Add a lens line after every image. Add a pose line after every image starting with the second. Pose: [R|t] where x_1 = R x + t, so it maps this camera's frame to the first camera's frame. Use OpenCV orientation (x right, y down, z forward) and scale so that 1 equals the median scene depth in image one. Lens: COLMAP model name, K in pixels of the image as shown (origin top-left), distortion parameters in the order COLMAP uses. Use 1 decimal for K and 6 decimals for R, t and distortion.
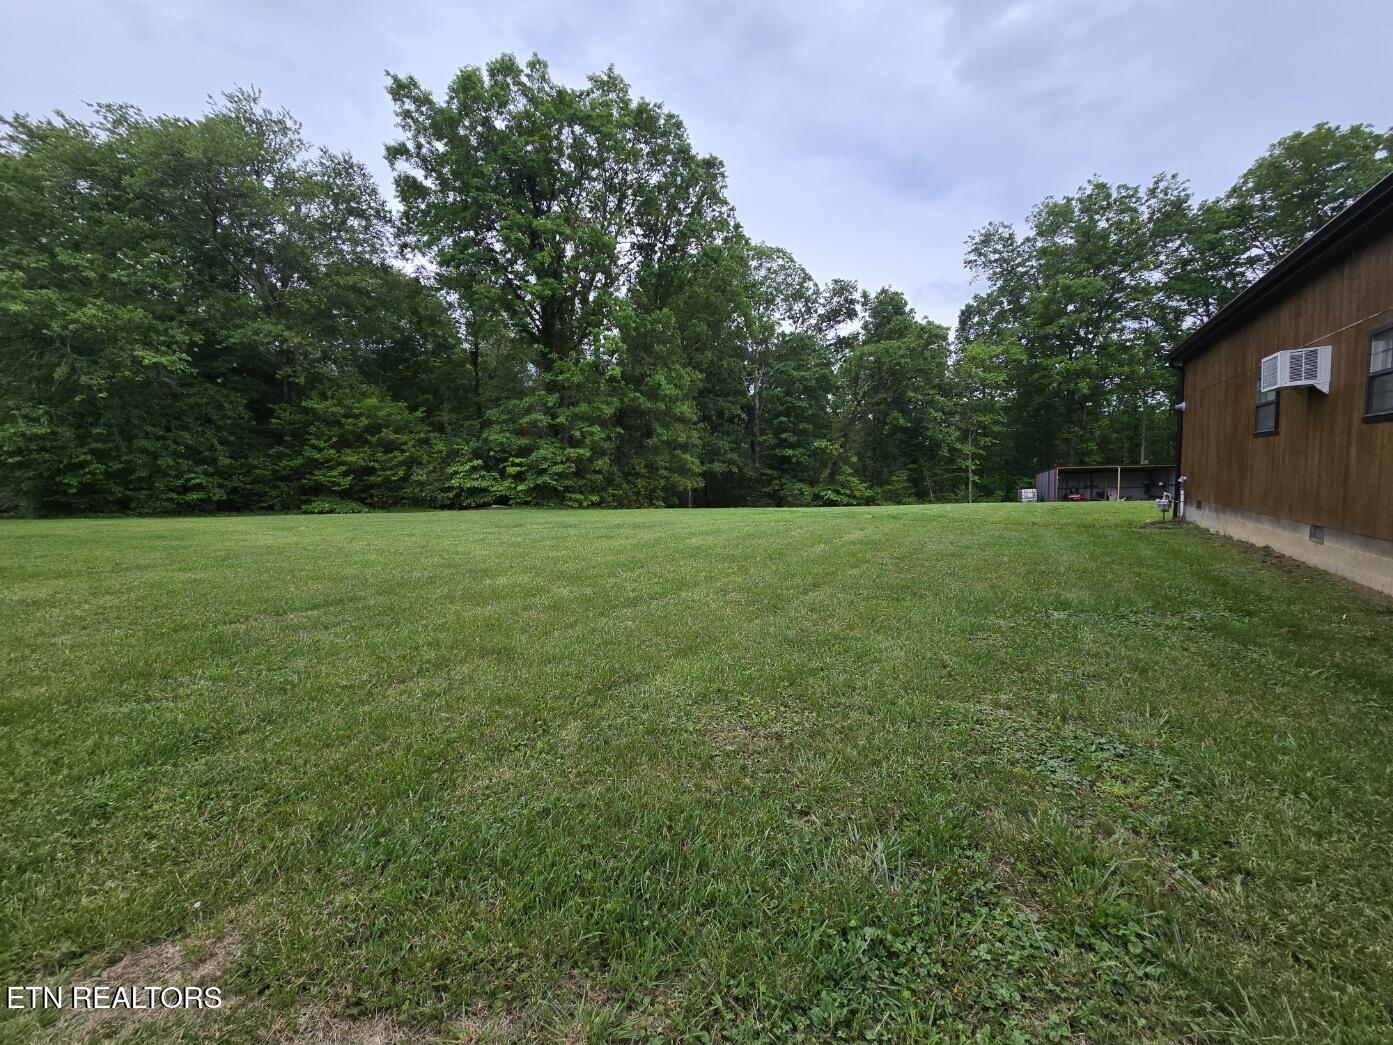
lens RADIAL K [[567.3, 0, 694.4], [0, 567.3, 519.0], [0, 0, 1]] dist [-0.007603, -0.000107]
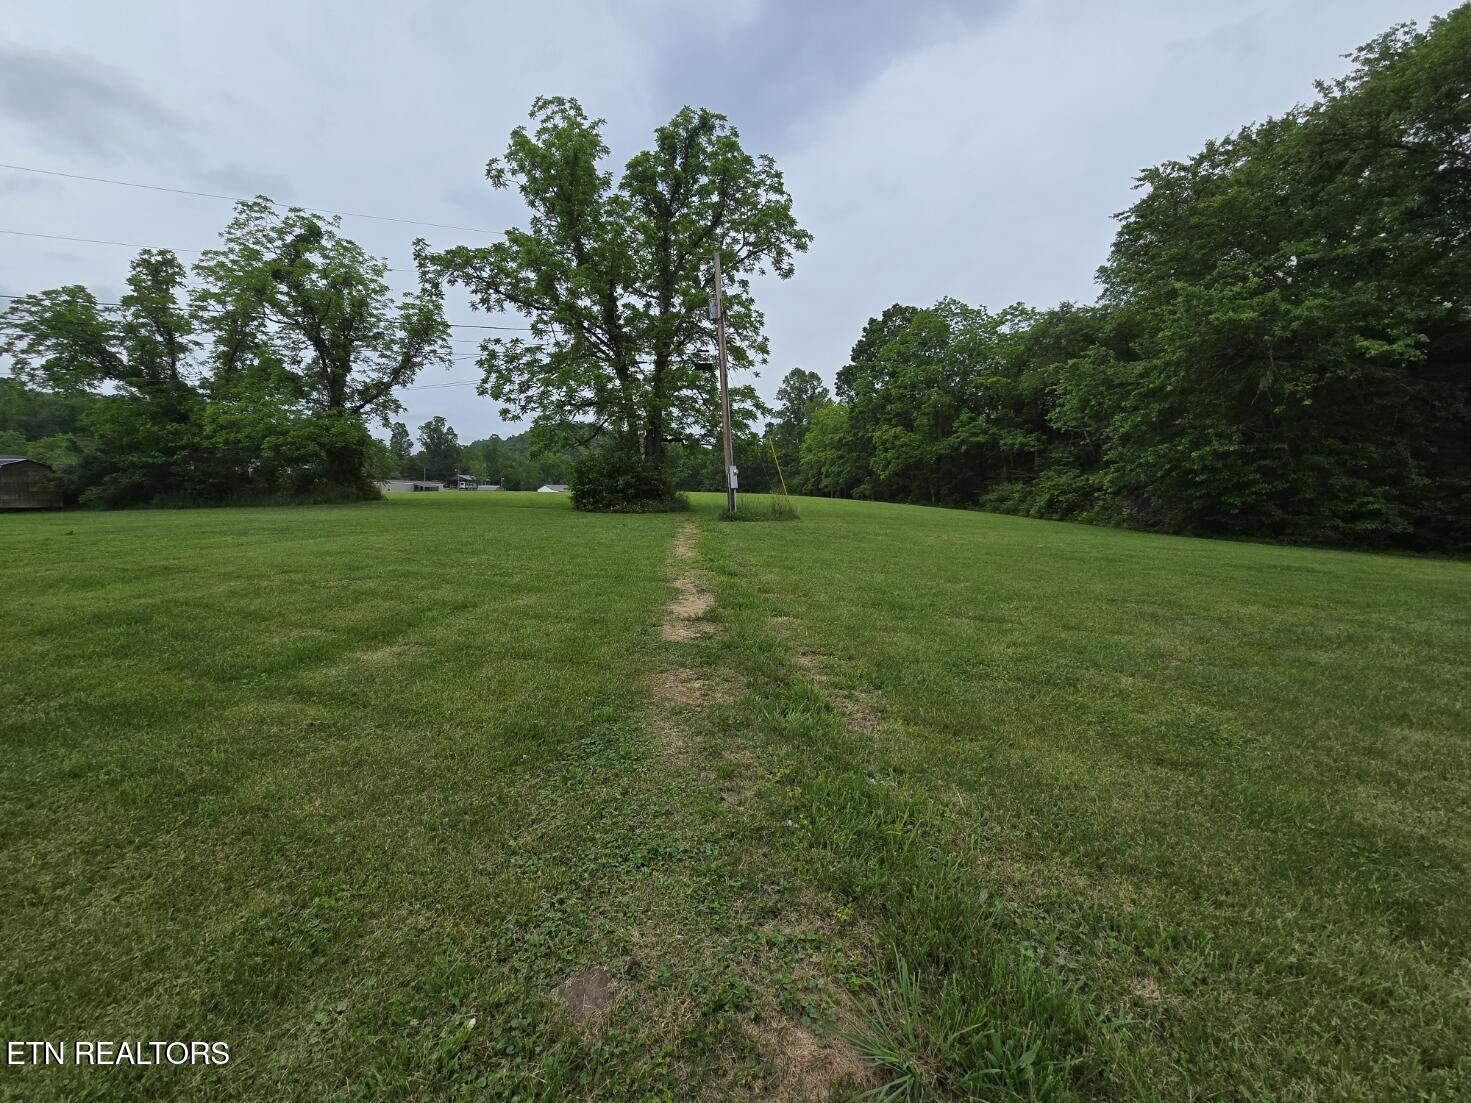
lens RADIAL K [[983.9, 0, 735.7], [0, 983.9, 559.9], [0, 0, 1]] dist [0.011861, -0.009362]
pose [[0.128748, 0.083250, -0.988177, 0.351464], [-0.104872, 0.992025, 0.069911, 0.002190], [0.986117, 0.094631, 0.136452, -0.036773]]
